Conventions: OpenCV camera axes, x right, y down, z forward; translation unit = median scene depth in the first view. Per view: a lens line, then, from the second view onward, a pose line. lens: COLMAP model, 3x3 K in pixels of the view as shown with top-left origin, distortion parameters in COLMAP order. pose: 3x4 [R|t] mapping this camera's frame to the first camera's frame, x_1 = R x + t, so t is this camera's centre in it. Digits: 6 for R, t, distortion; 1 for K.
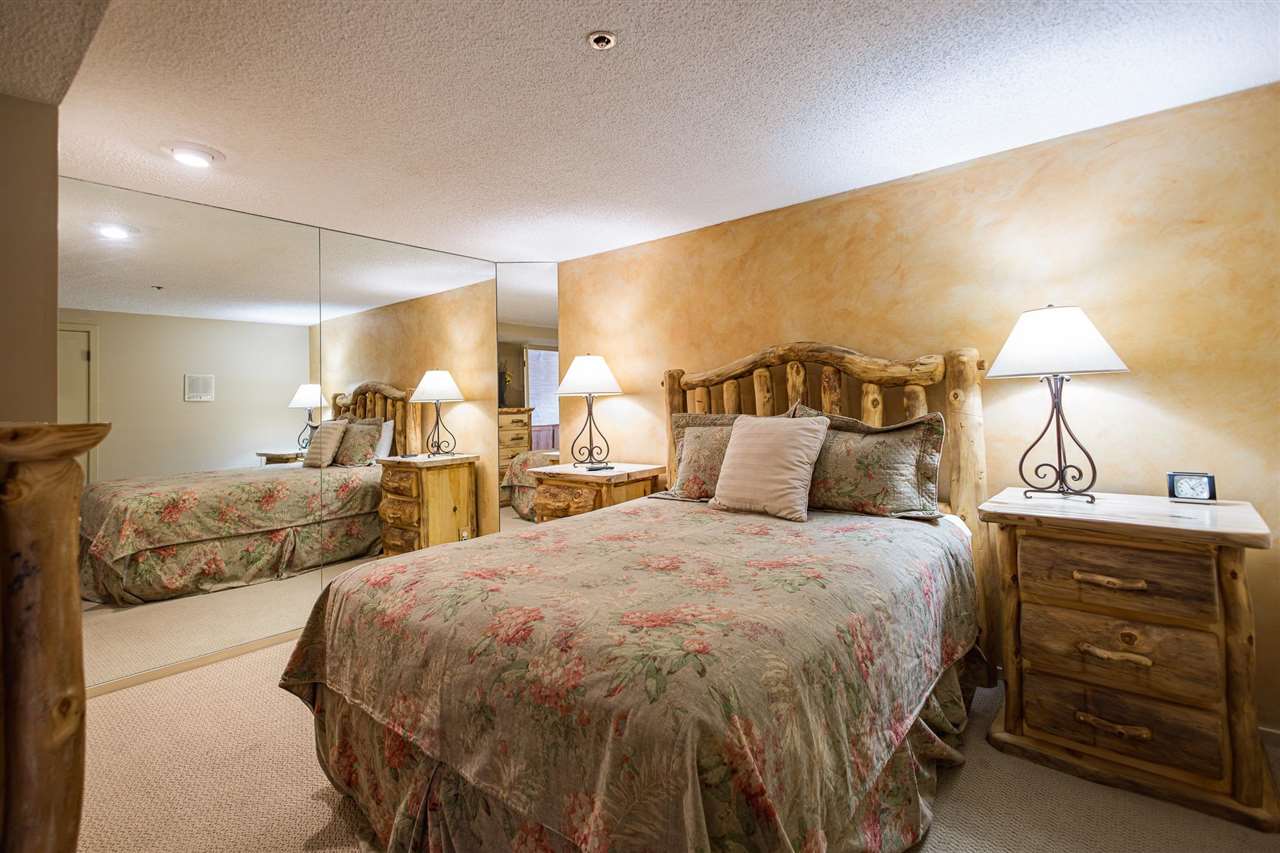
lens RADIAL K [[608.2, 0, 642.1], [0, 608.2, 396.4], [0, 0, 1]] dist [0.000563, -0.000175]
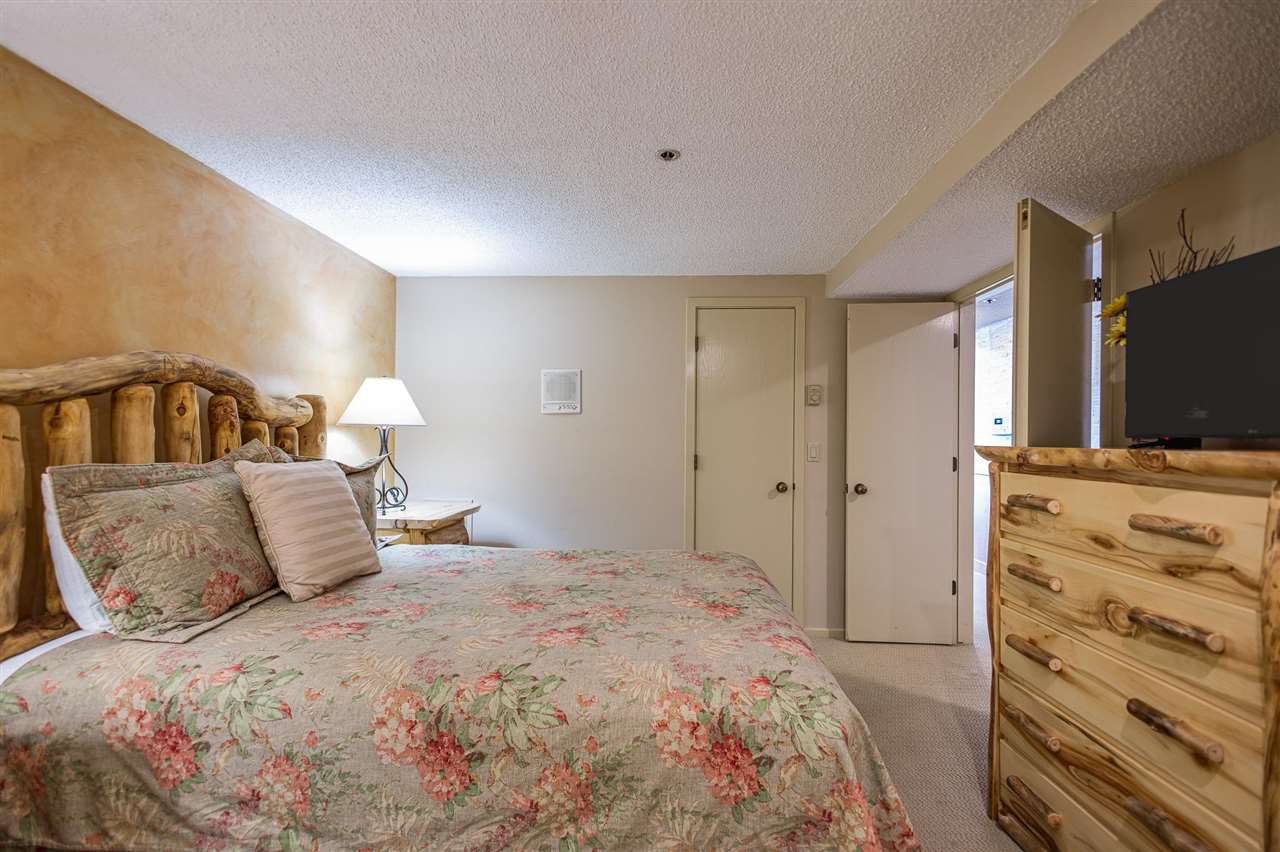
lens RADIAL K [[592.0, 0, 639.1], [0, 592.0, 450.5], [0, 0, 1]] dist [0.000453, -0.000109]
pose [[-0.612726, -0.003183, 0.790289, -0.616220], [-0.010516, 0.999936, -0.004125, 0.017032], [-0.790225, -0.010838, -0.612721, 1.084677]]
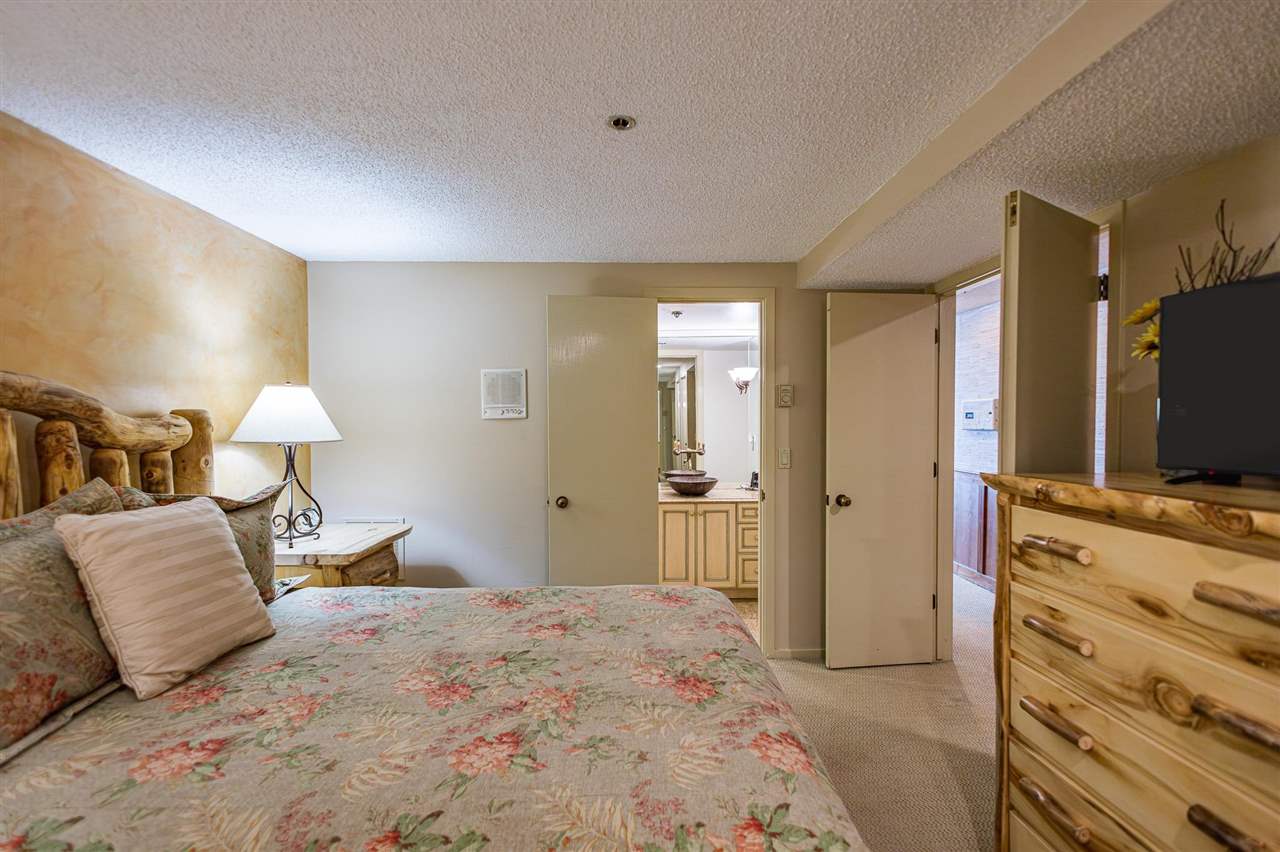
lens RADIAL K [[604.4, 0, 639.0], [0, 604.4, 449.6], [0, 0, 1]] dist [0.001016, -0.000966]
pose [[-0.666450, -0.015480, 0.745389, -0.529728], [0.001464, 0.999755, 0.022071, -0.035229], [-0.745548, 0.015801, -0.666265, 1.009387]]
